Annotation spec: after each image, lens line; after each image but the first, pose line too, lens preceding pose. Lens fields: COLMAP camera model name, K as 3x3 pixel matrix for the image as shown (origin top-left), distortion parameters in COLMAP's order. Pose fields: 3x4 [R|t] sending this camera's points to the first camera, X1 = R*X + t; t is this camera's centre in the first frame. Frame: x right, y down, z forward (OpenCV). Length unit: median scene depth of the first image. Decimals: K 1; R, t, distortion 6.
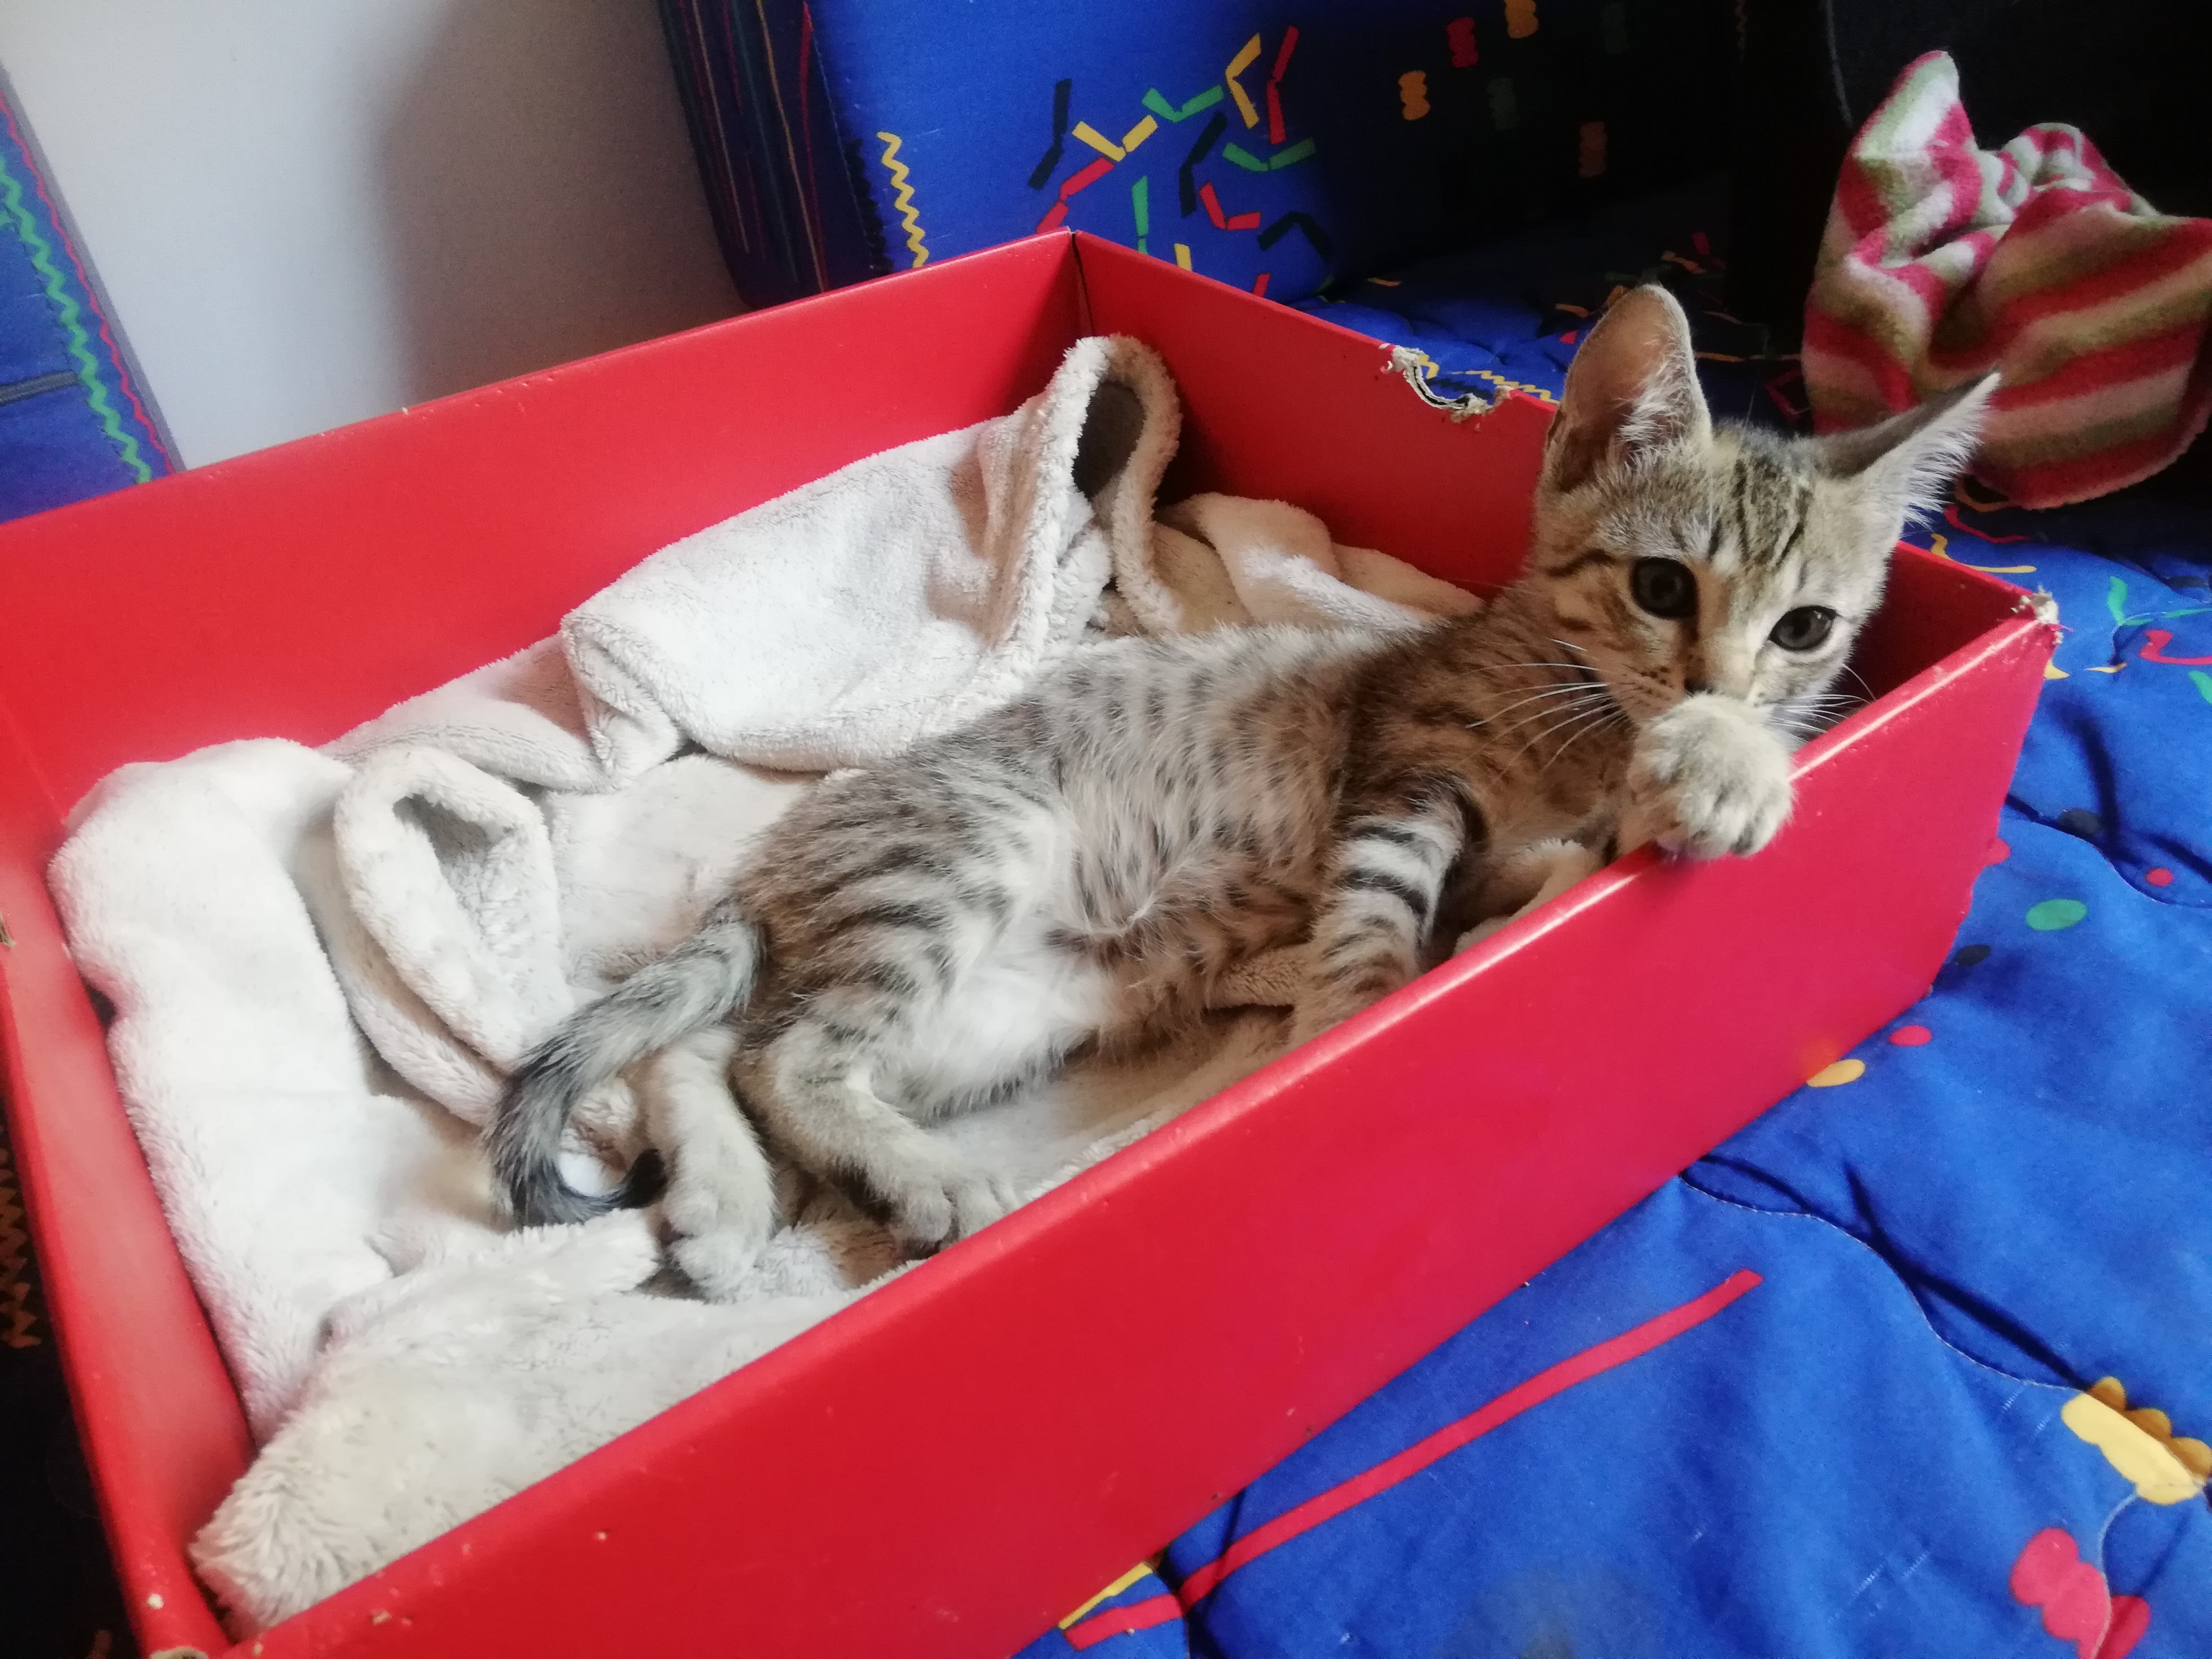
lens RADIAL K [[1715.5, 0, 1148.7], [0, 1715.5, 826.2], [0, 0, 1]] dist [0.046528, -0.099109]
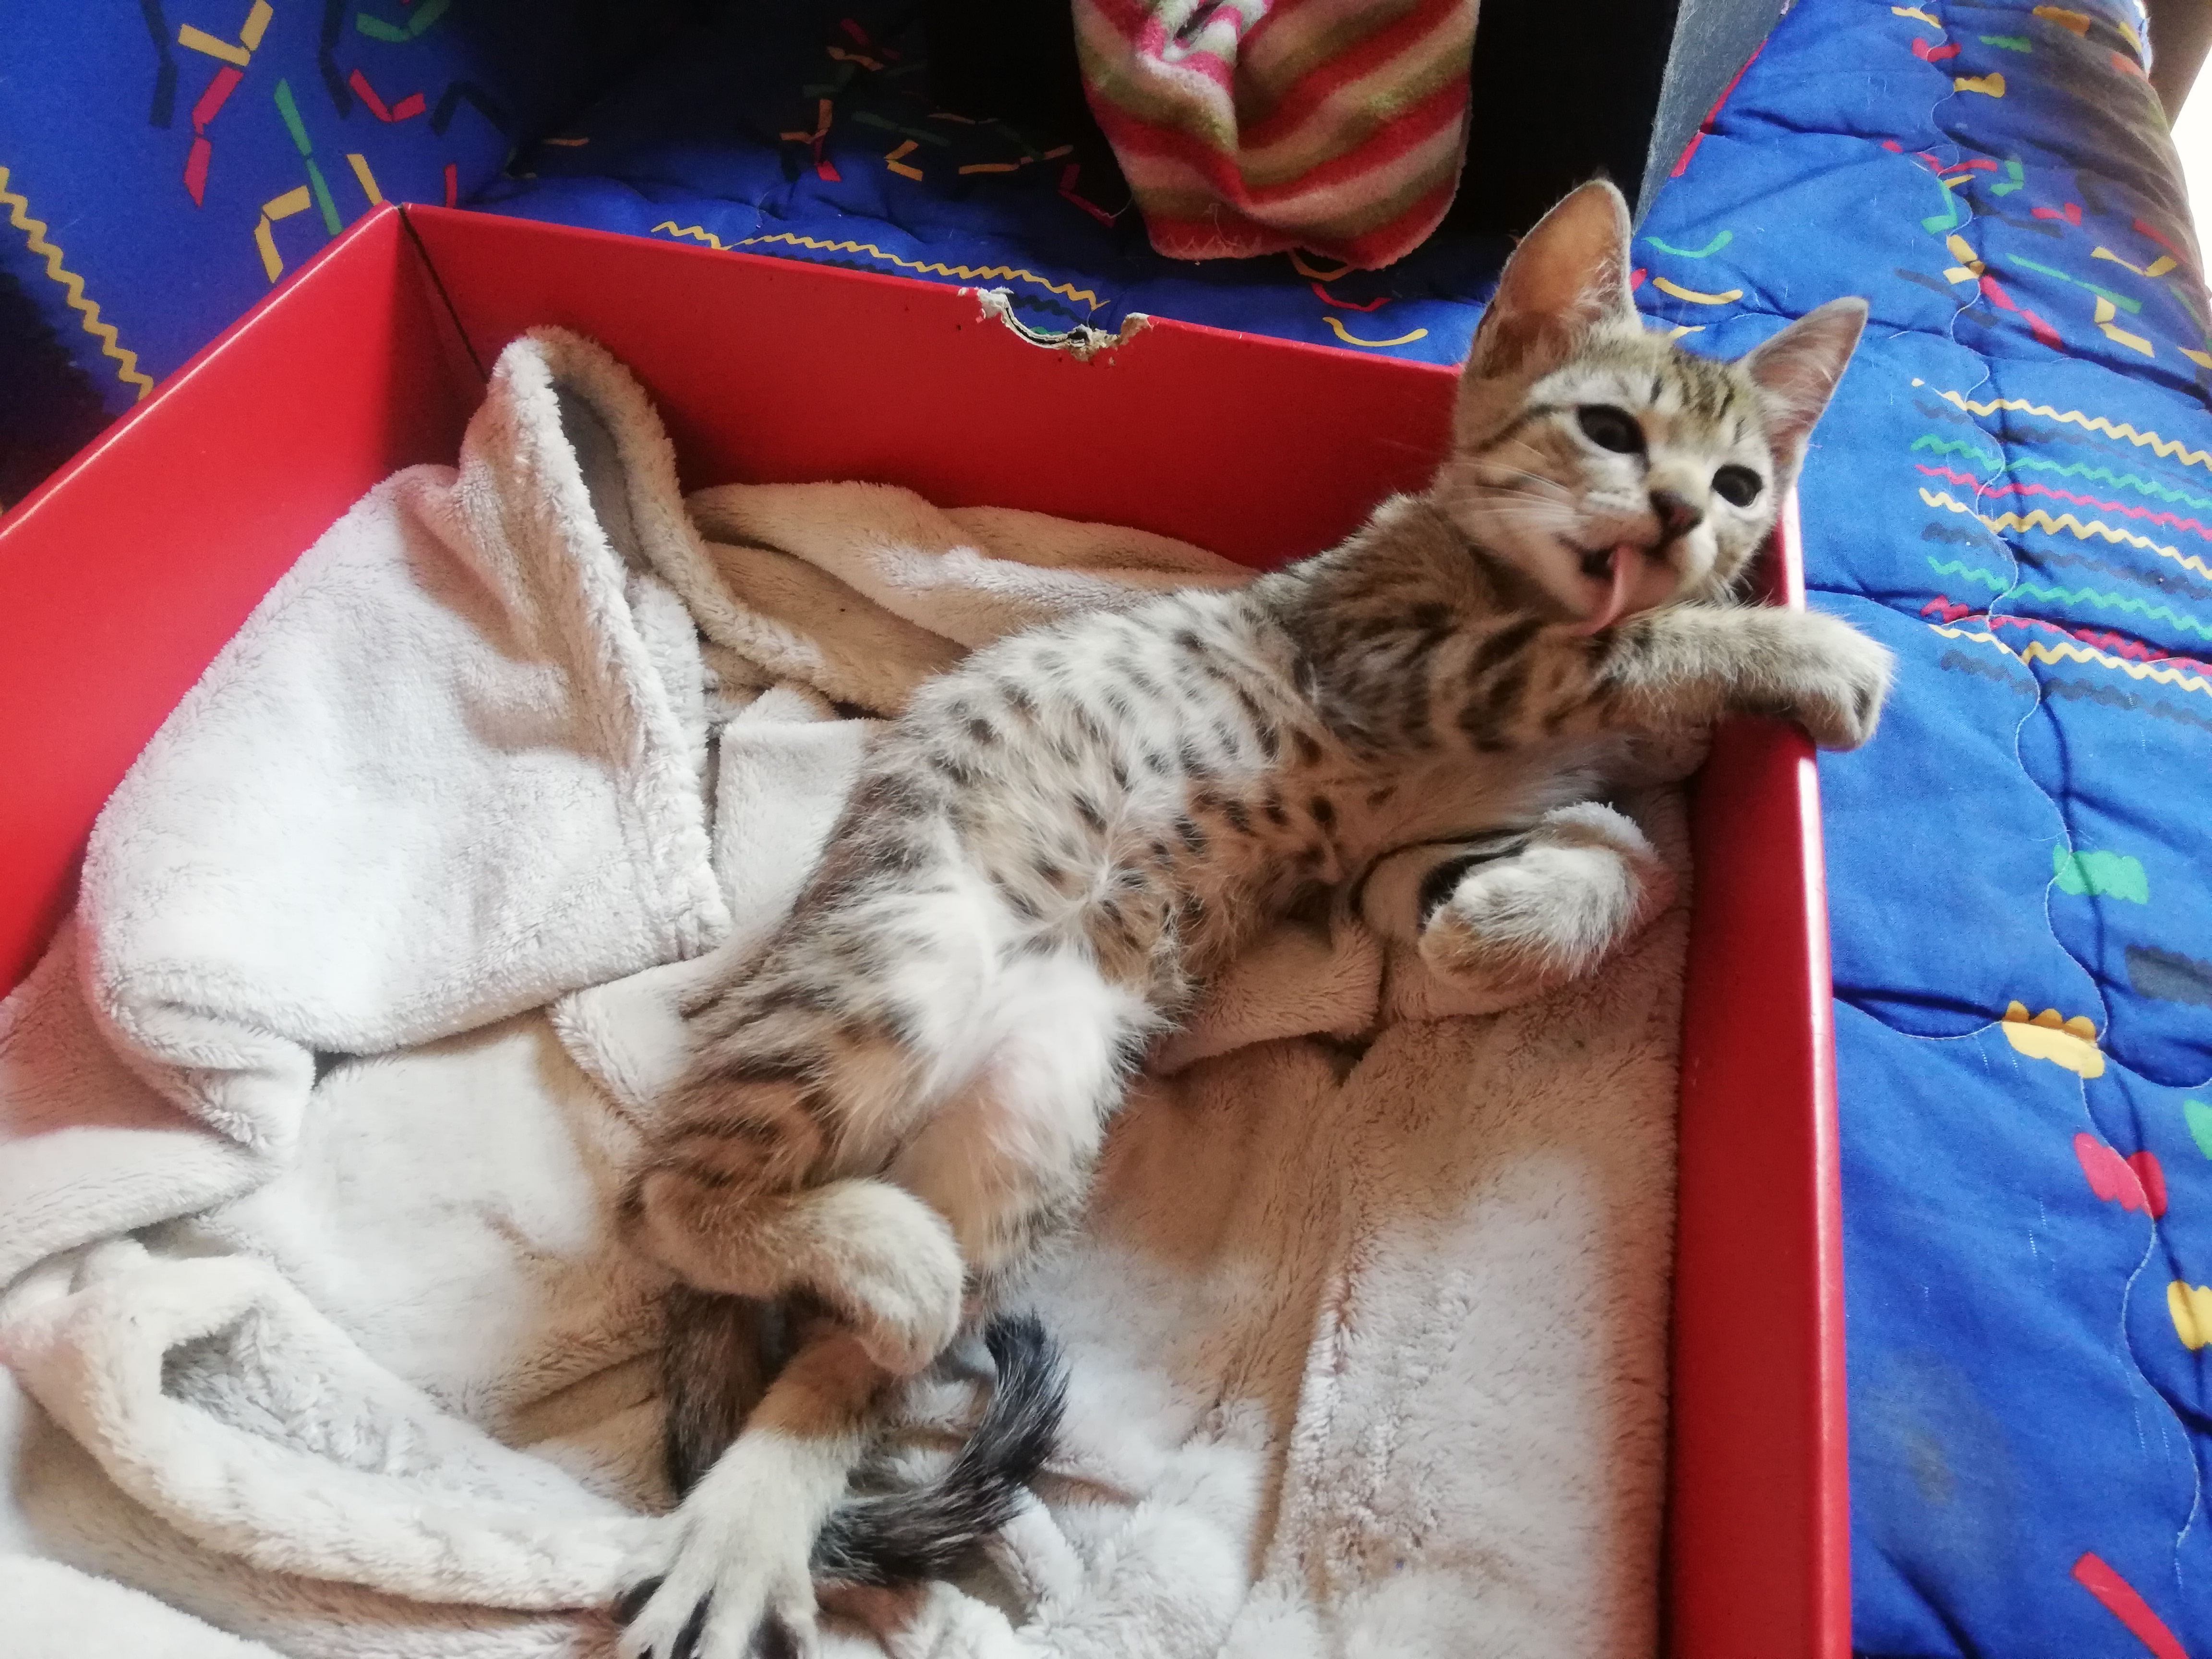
lens RADIAL K [[1673.6, 0, 1181.1], [0, 1673.6, 804.8], [0, 0, 1]] dist [0.068811, -0.085845]
pose [[0.749284, -0.406931, 0.522476, -0.311471], [0.315568, 0.913003, 0.258538, -0.206523], [-0.582229, -0.028842, 0.812513, 0.200500]]
